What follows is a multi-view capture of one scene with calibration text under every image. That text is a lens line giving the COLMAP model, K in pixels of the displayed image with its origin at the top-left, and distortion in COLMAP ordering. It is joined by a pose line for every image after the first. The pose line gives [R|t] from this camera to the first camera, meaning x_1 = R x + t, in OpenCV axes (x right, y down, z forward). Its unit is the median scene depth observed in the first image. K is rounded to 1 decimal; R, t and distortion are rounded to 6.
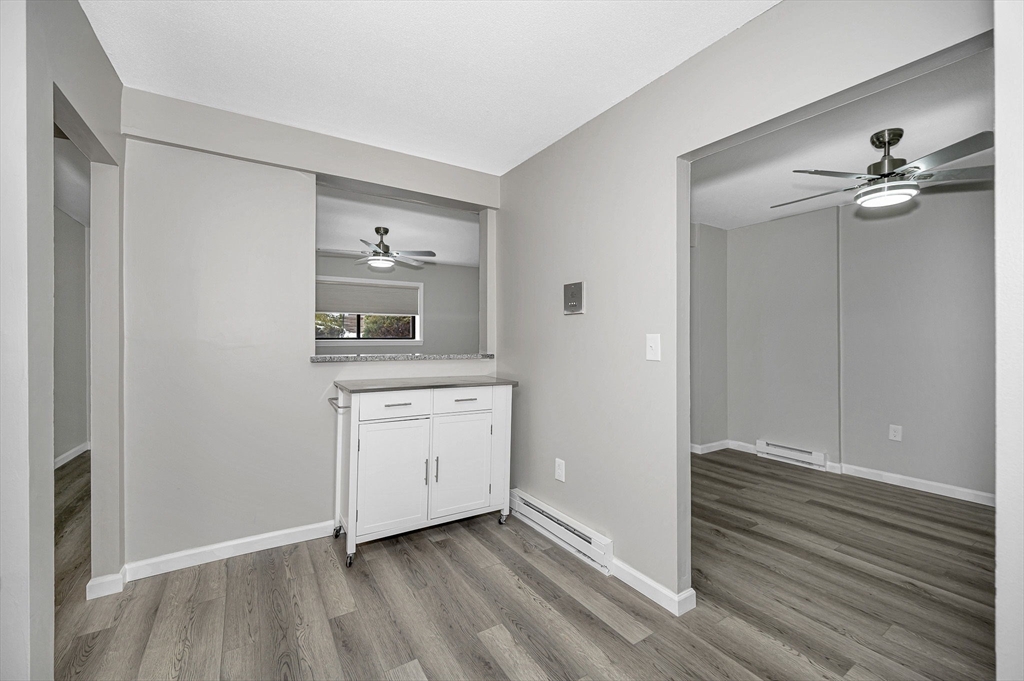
lens RADIAL K [[461.5, 0, 508.2], [0, 461.5, 346.2], [0, 0, 1]] dist [-0.000384, -0.000533]
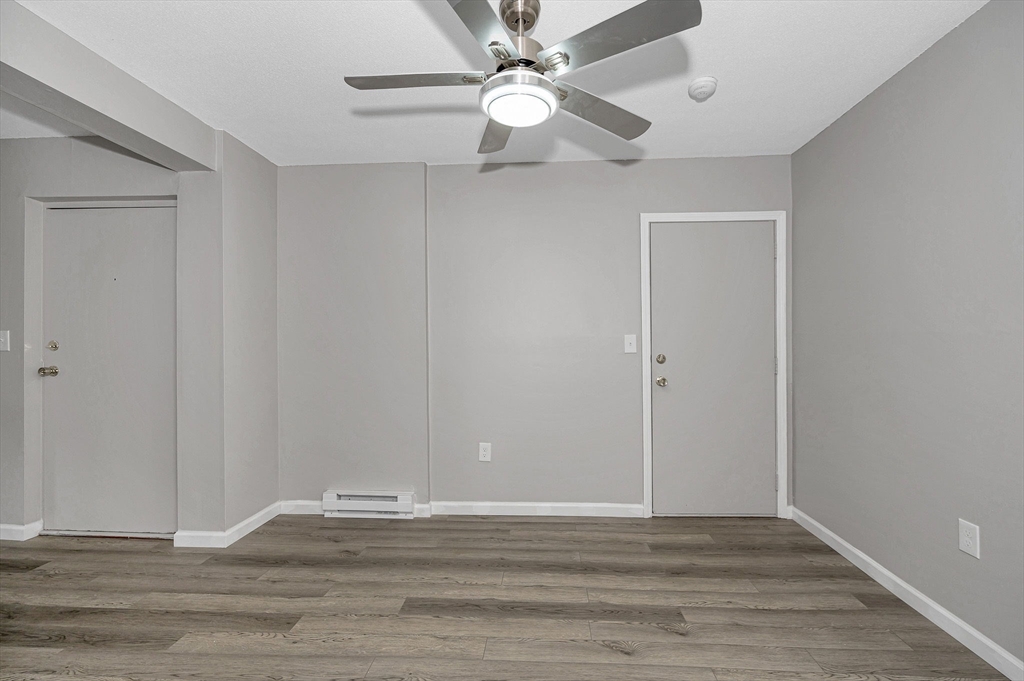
lens RADIAL K [[434.7, 0, 524.8], [0, 434.7, 340.3], [0, 0, 1]] dist [-0.000911, -0.000300]
pose [[0.604704, 0.004710, 0.796437, 0.284330], [0.011902, 0.999817, -0.014949, -0.001920], [-0.796362, 0.018519, 0.604537, 0.511445]]
